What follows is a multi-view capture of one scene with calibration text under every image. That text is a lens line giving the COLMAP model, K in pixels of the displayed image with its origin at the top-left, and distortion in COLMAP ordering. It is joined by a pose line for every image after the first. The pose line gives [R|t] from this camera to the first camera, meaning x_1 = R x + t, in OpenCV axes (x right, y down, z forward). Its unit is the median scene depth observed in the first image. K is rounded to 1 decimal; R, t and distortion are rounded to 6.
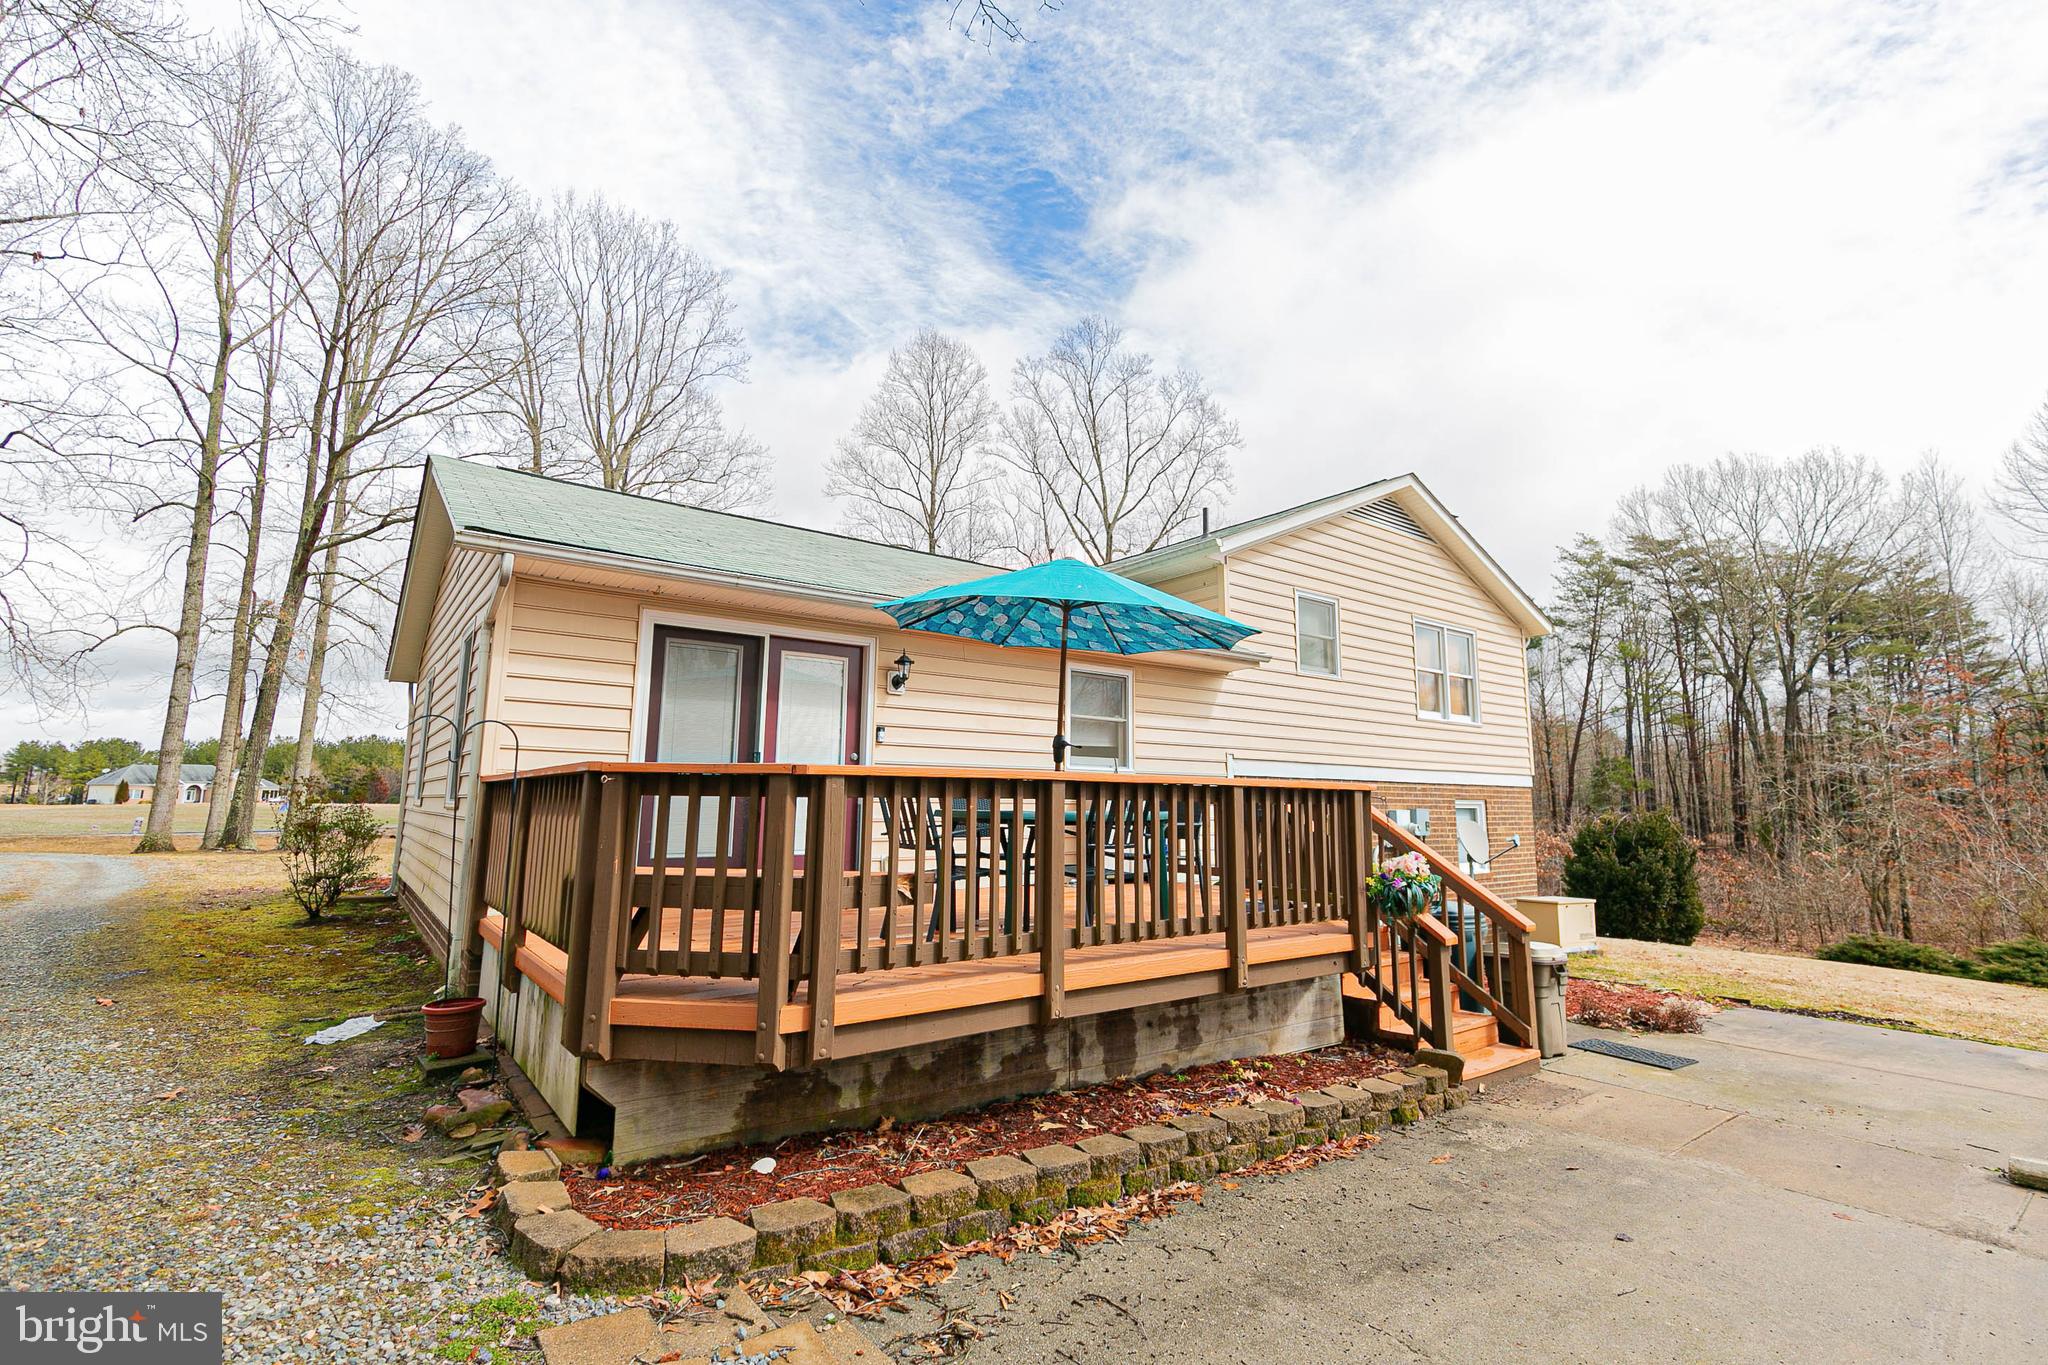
lens RADIAL K [[916.8, 0, 1019.9], [0, 916.8, 675.2], [0, 0, 1]] dist [0.003692, -0.000032]
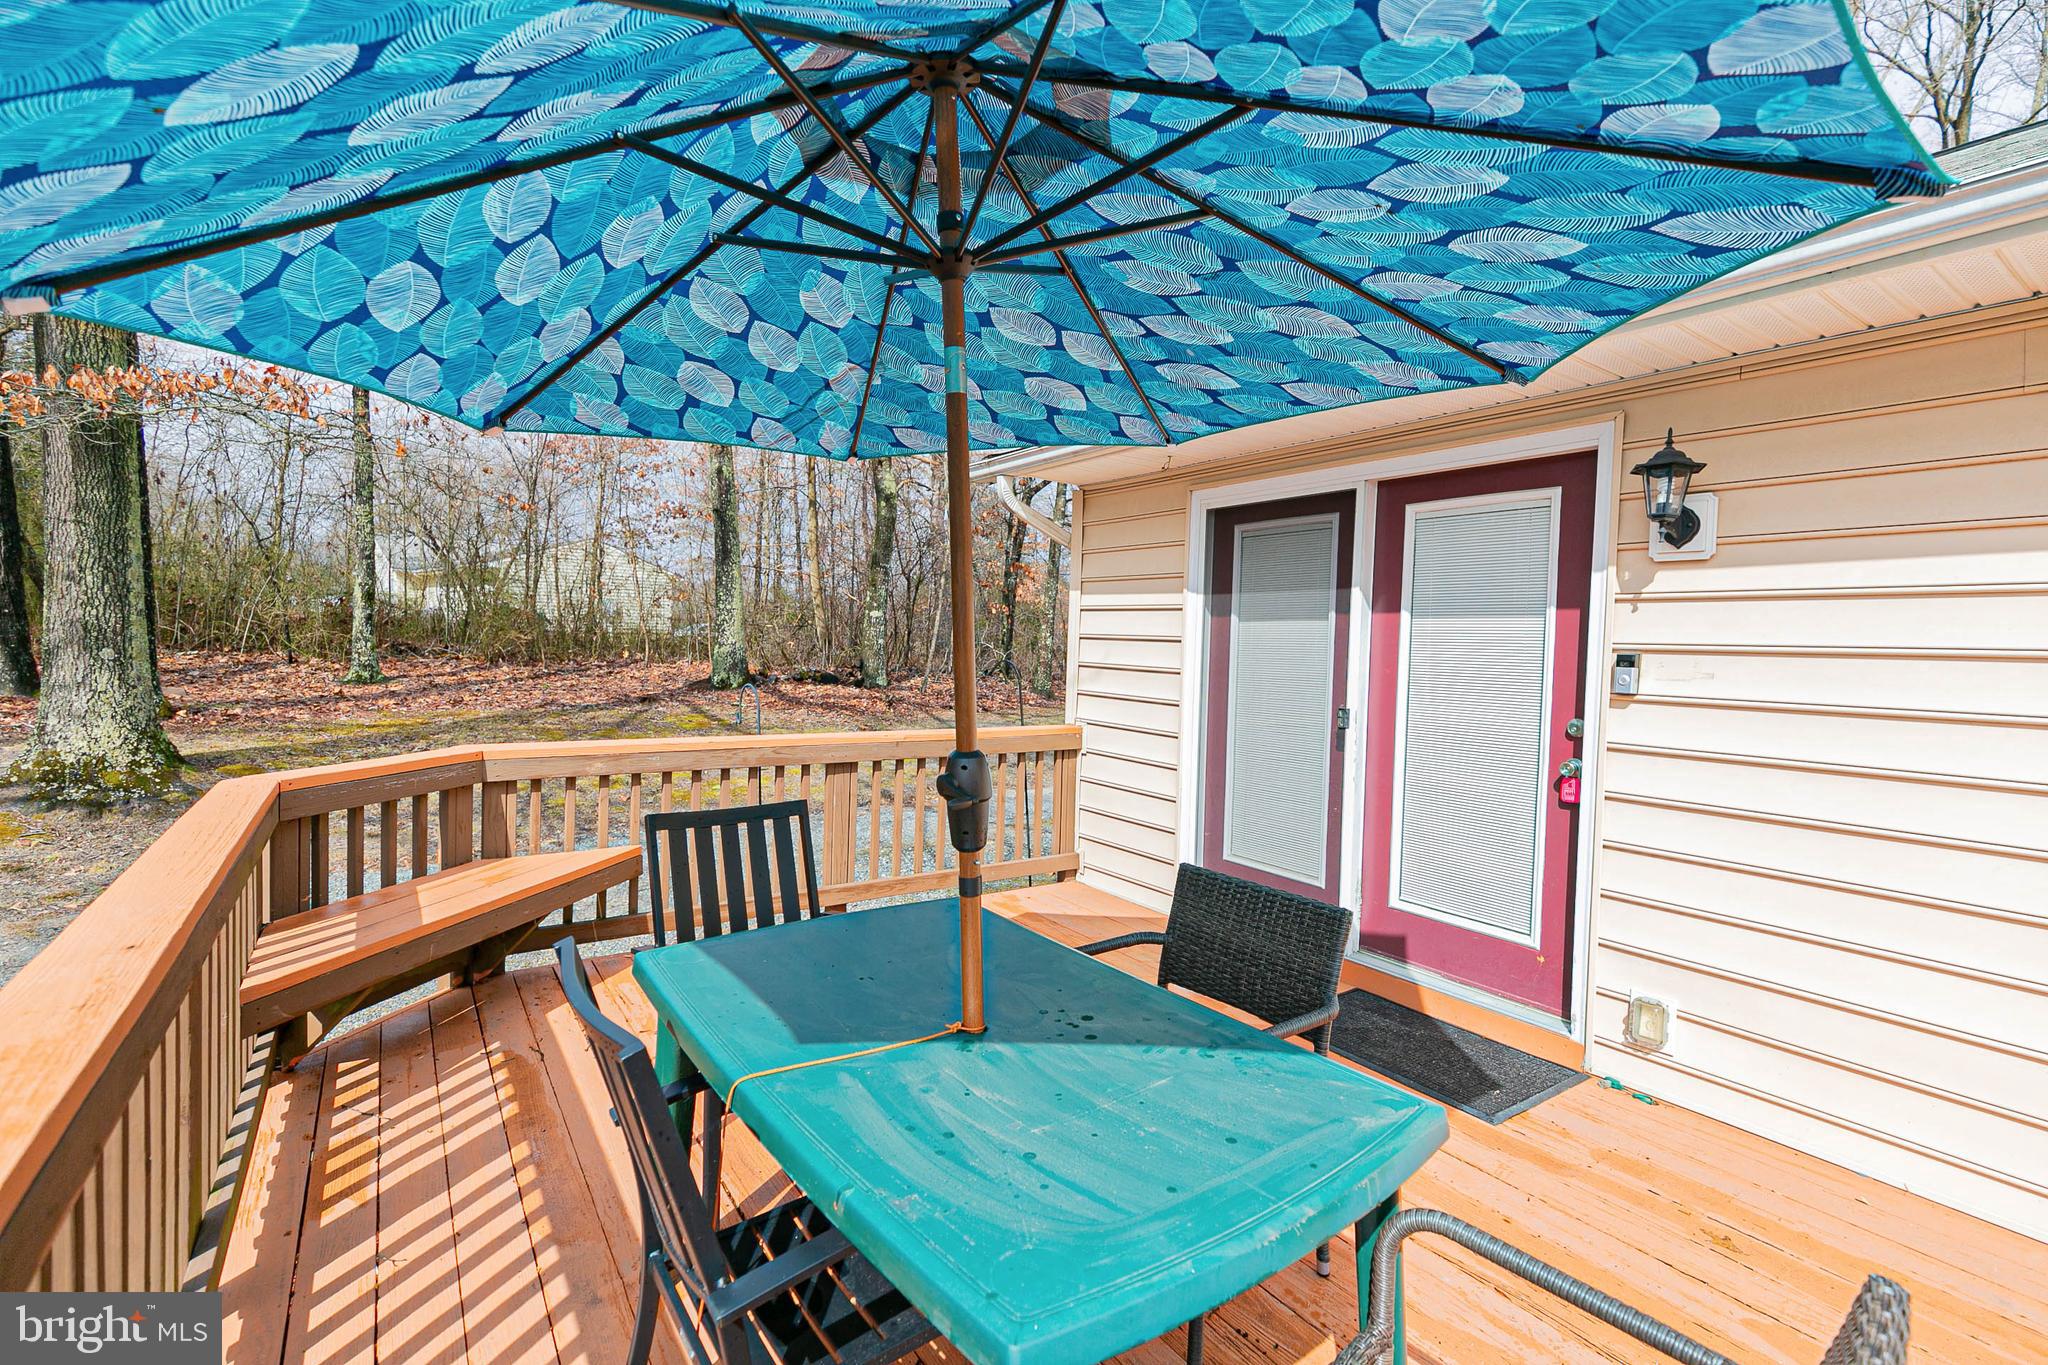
lens RADIAL K [[916.8, 0, 1019.9], [0, 916.8, 675.2], [0, 0, 1]] dist [0.003692, -0.000032]
pose [[-0.037263, 0.024141, -0.999014, 0.139732], [0.110515, 0.993675, 0.019890, 0.017657], [0.993176, -0.109665, -0.039695, 0.458081]]
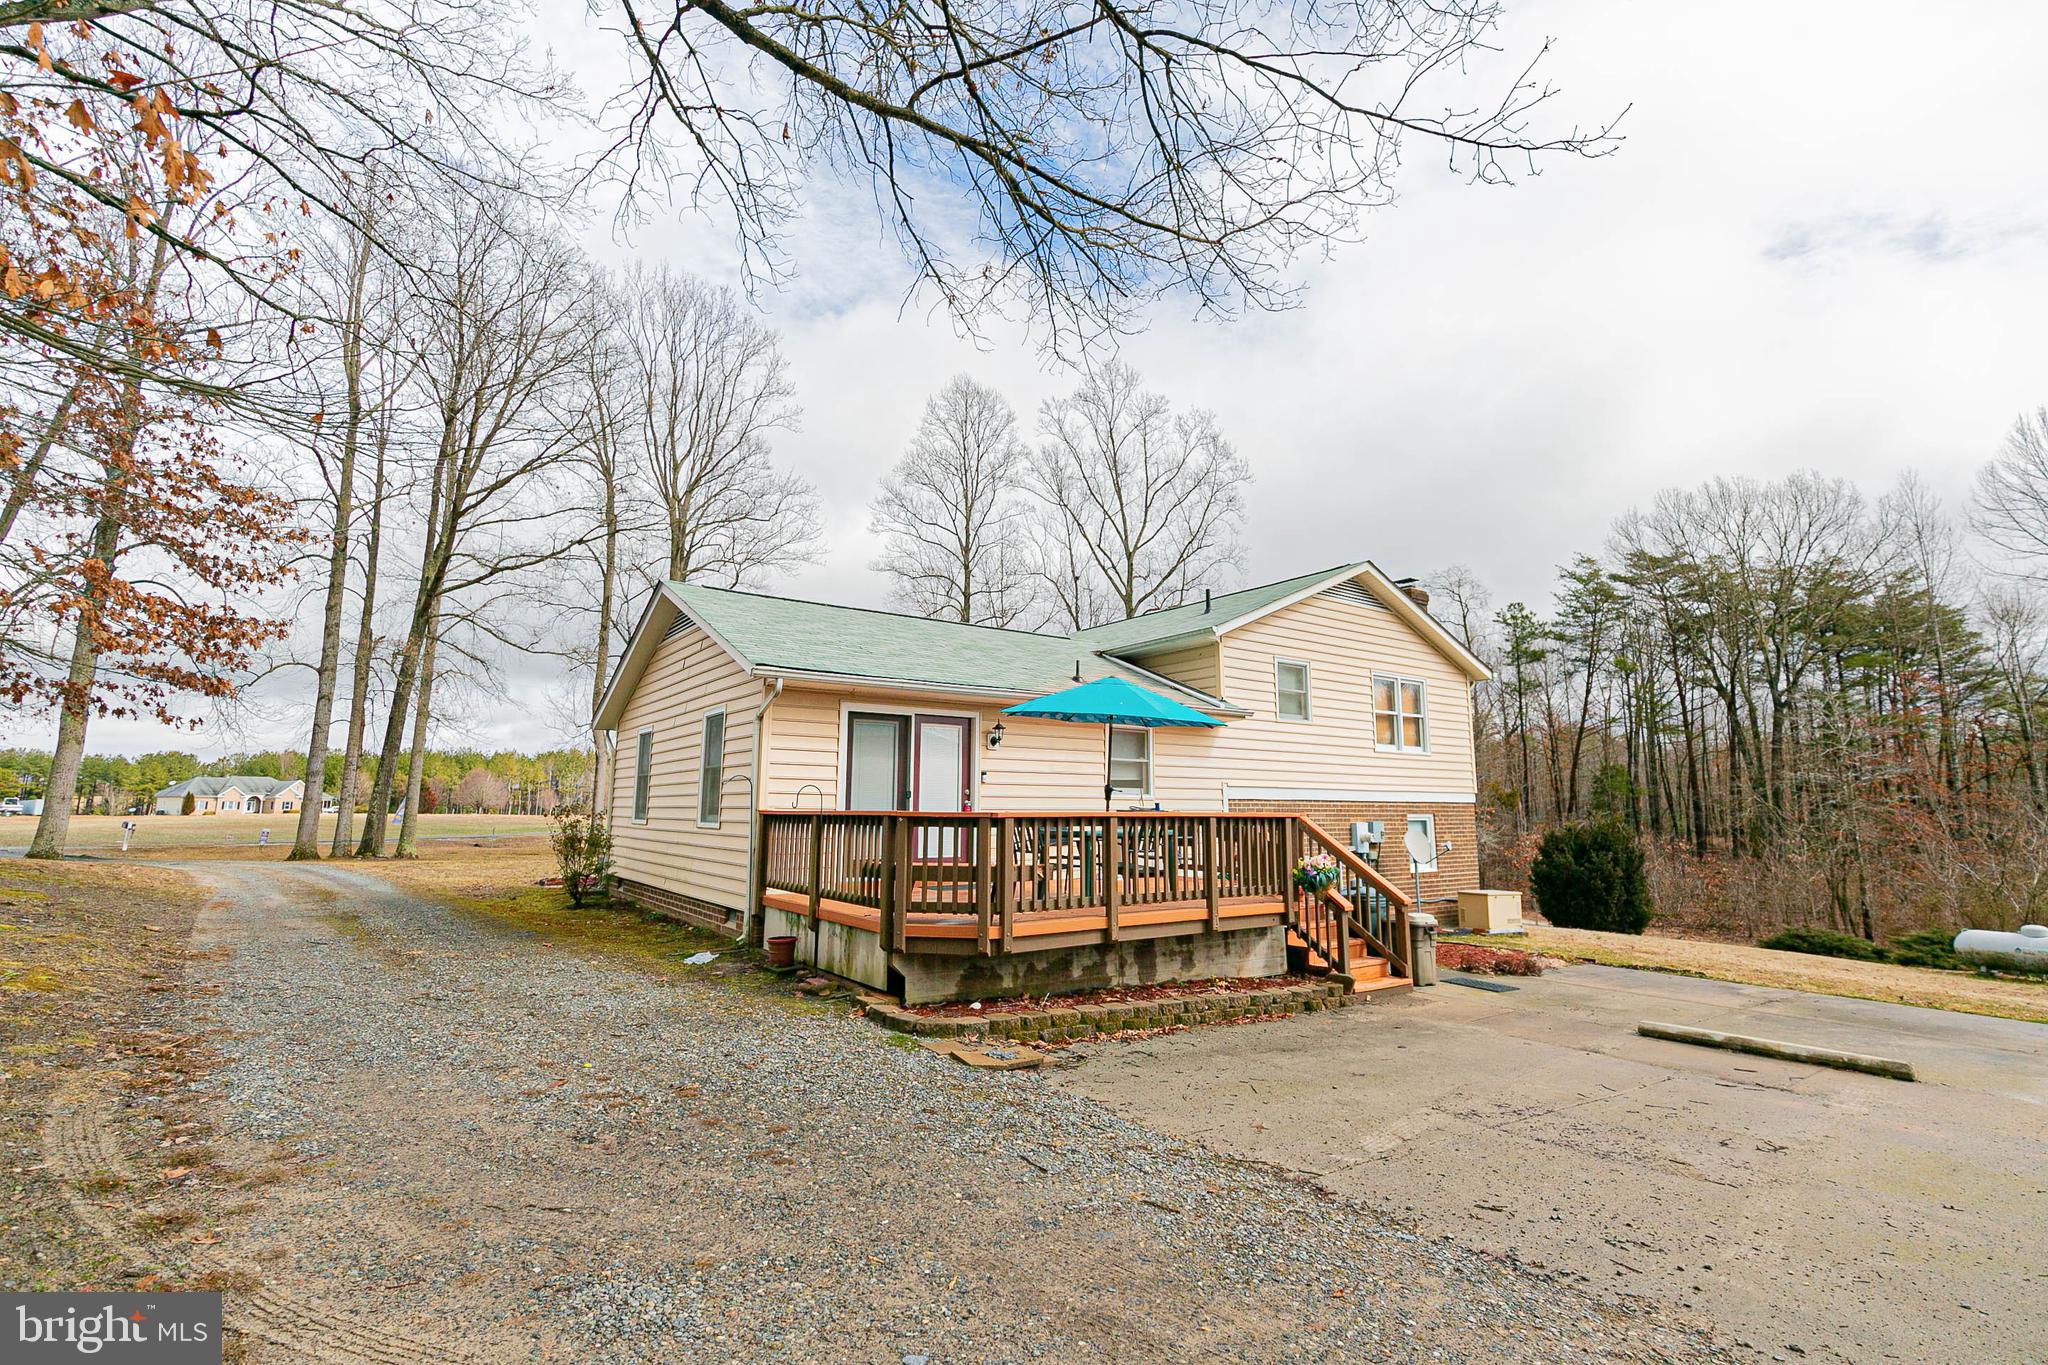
lens RADIAL K [[920.1, 0, 1017.1], [0, 920.1, 674.5], [0, 0, 1]] dist [0.002352, 0.000275]
pose [[0.999671, -0.008437, -0.024229, -0.035919], [0.008287, 0.999946, -0.006291, -0.055395], [0.024281, 0.006088, 0.999687, -0.299375]]
